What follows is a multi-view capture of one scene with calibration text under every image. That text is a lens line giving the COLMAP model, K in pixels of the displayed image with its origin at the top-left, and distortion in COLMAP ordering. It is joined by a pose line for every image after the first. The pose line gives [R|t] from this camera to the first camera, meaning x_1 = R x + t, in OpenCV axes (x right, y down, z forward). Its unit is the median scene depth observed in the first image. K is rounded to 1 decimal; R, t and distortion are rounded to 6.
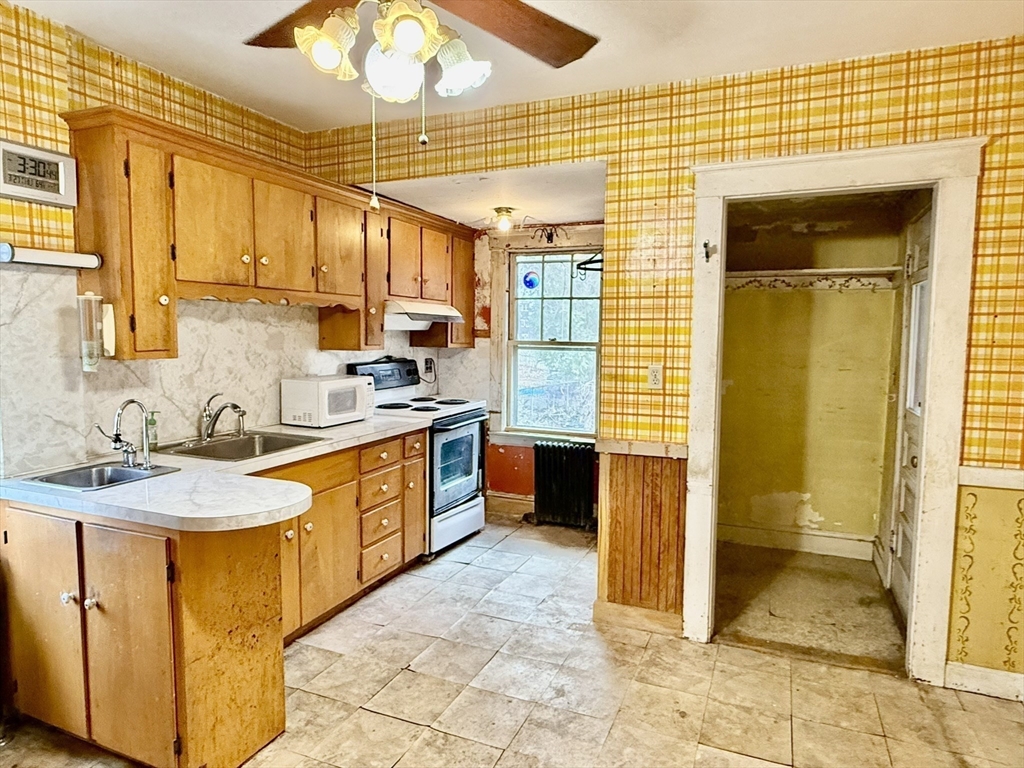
lens RADIAL K [[637.2, 0, 506.5], [0, 637.2, 386.0], [0, 0, 1]] dist [0.002720, -0.000597]
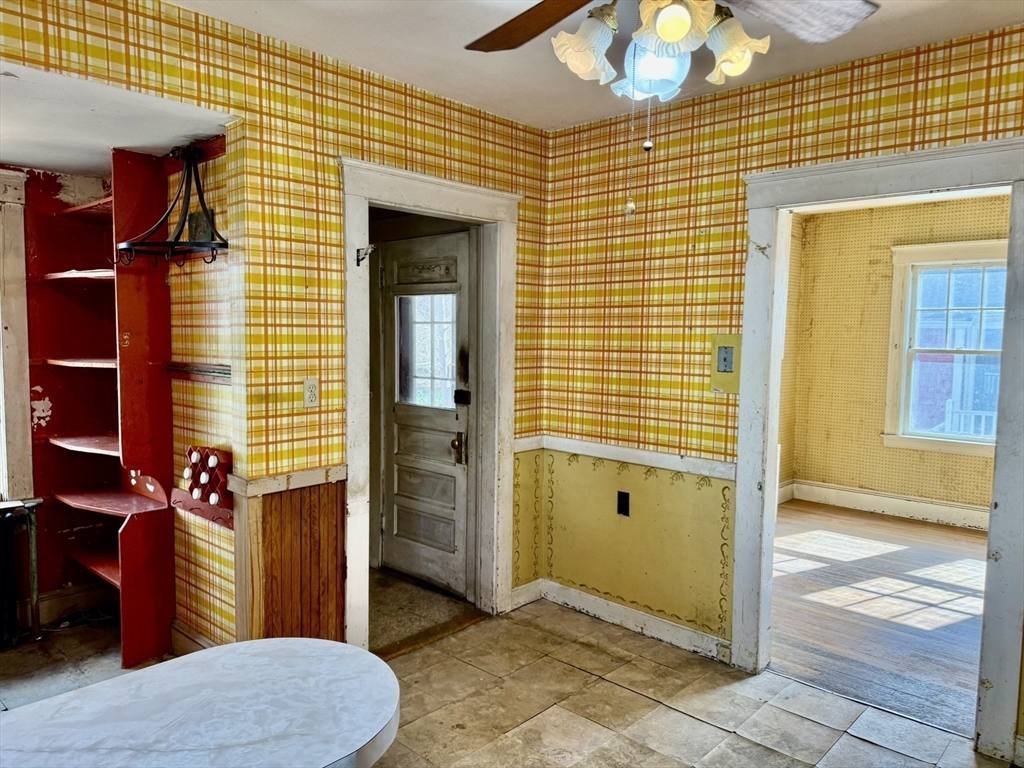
lens RADIAL K [[716.1, 0, 512.0], [0, 716.1, 384.0], [0, 0, 1]] dist [0.056075, -0.001295]
pose [[0.340400, -0.072246, 0.937501, -0.584820], [0.073740, 0.996024, 0.049982, -0.055014], [-0.937385, 0.052117, 0.344374, 0.416289]]
